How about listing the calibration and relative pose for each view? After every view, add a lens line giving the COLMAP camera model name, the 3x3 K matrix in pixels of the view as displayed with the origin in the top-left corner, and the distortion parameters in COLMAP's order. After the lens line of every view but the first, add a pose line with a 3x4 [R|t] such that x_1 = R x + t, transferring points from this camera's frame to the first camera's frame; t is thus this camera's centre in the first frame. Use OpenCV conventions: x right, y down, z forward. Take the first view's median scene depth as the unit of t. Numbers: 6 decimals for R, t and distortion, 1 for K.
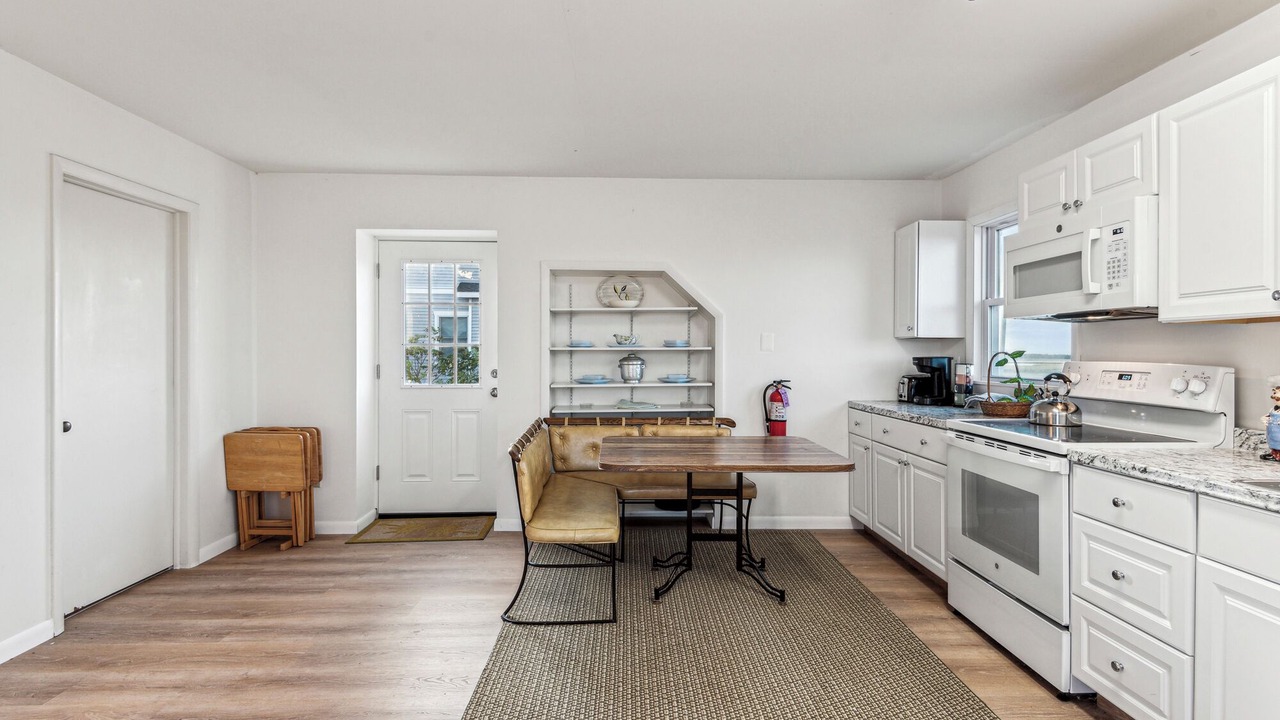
lens RADIAL K [[607.2, 0, 641.5], [0, 607.2, 352.3], [0, 0, 1]] dist [-0.000721, -0.000126]
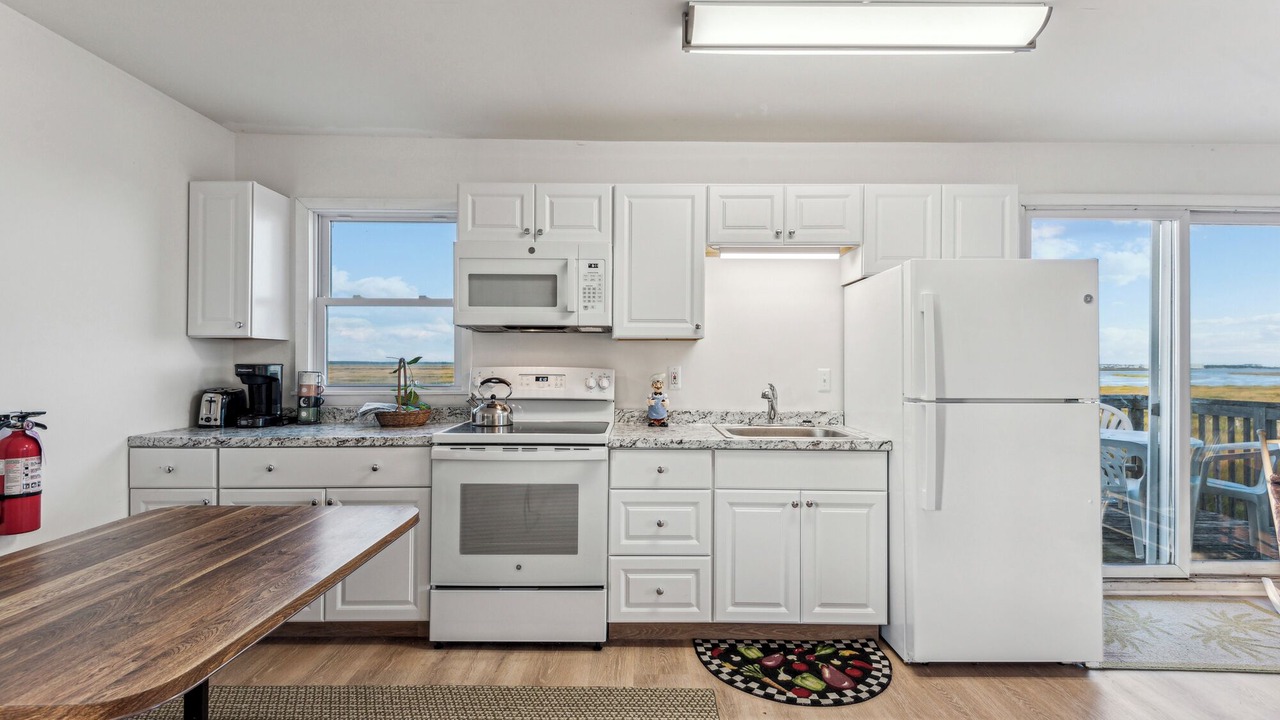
lens RADIAL K [[615.7, 0, 641.3], [0, 615.7, 352.2], [0, 0, 1]] dist [0.029855, -0.000339]
pose [[0.020452, 0.008149, 0.999758, -0.438801], [-0.004922, 0.999955, -0.008050, -0.004615], [-0.999779, -0.004757, 0.020491, 0.733068]]
